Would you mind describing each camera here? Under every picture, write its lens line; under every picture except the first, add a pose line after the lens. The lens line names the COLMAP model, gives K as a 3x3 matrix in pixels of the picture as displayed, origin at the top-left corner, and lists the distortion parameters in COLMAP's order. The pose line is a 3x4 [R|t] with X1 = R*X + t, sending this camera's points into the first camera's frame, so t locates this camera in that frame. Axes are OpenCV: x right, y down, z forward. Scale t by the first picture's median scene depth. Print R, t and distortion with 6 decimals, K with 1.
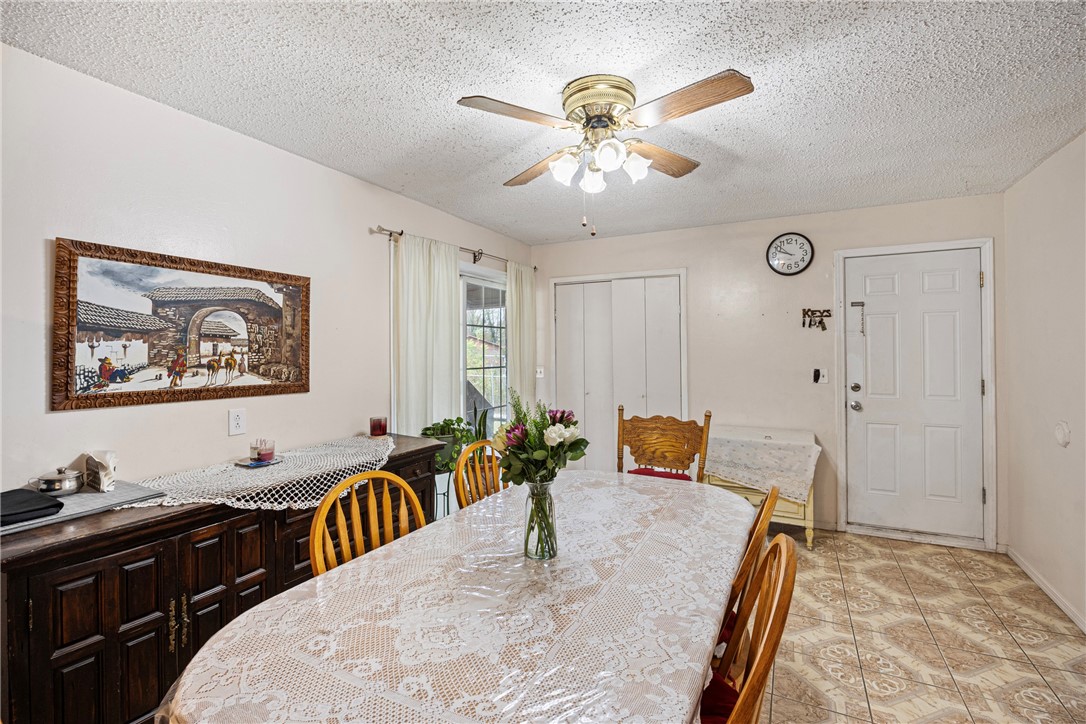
lens RADIAL K [[494.1, 0, 543.0], [0, 494.1, 347.2], [0, 0, 1]] dist [-0.000052, -0.000151]
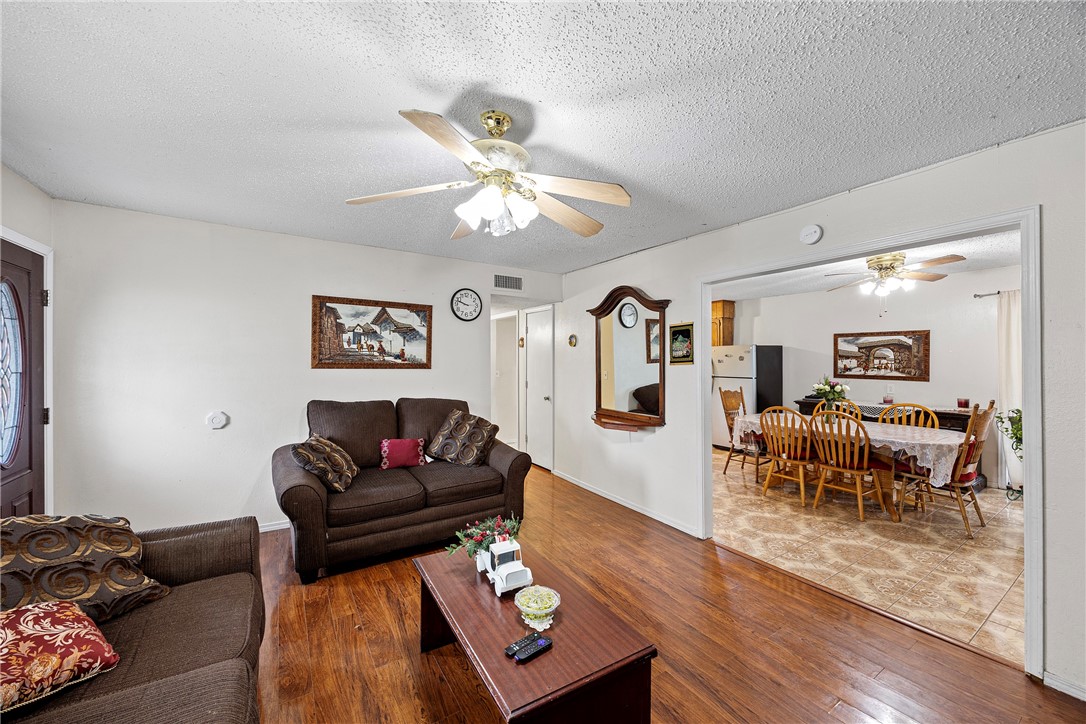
lens RADIAL K [[428.2, 0, 543.0], [0, 428.2, 362.0], [0, 0, 1]] dist [-0.000990, -0.000101]
pose [[-0.506638, 0.008951, -0.862112, 2.516565], [0.010576, 0.999935, 0.004167, -0.028551], [0.862094, -0.007007, -0.506700, 0.581035]]
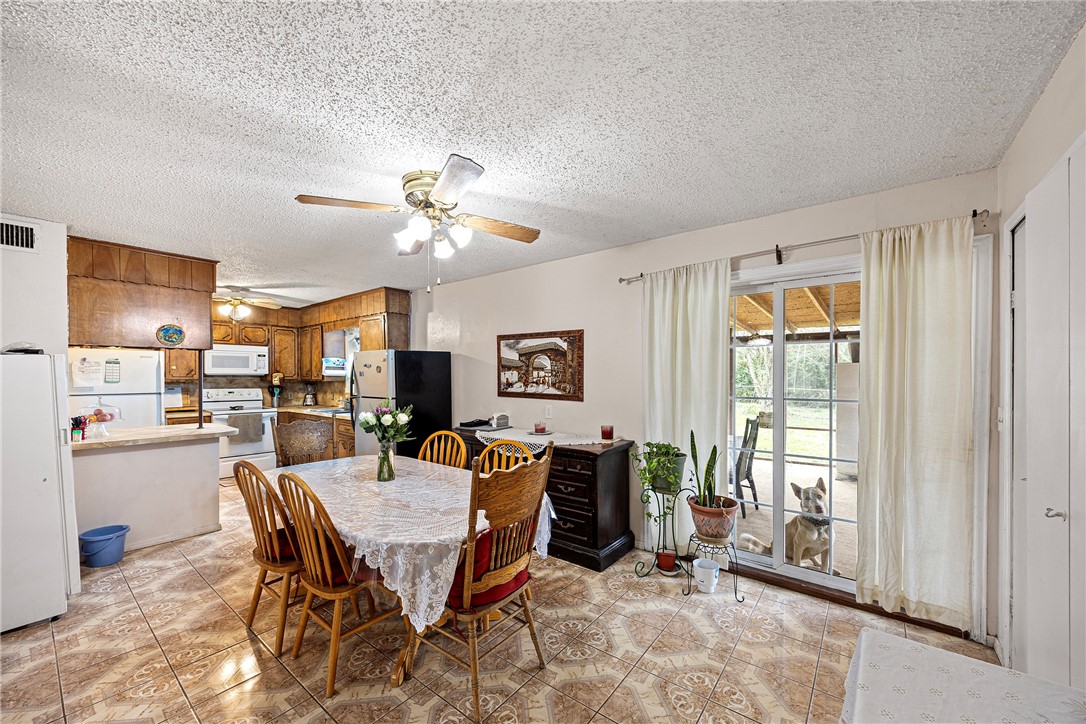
lens RADIAL K [[429.8, 0, 543.8], [0, 429.8, 377.7], [0, 0, 1]] dist [-0.000704, -0.000005]
pose [[-0.208691, 0.012640, -0.977900, 1.102815], [0.010276, 0.999890, 0.010731, -0.002376], [0.977928, -0.007810, -0.208798, 1.419794]]
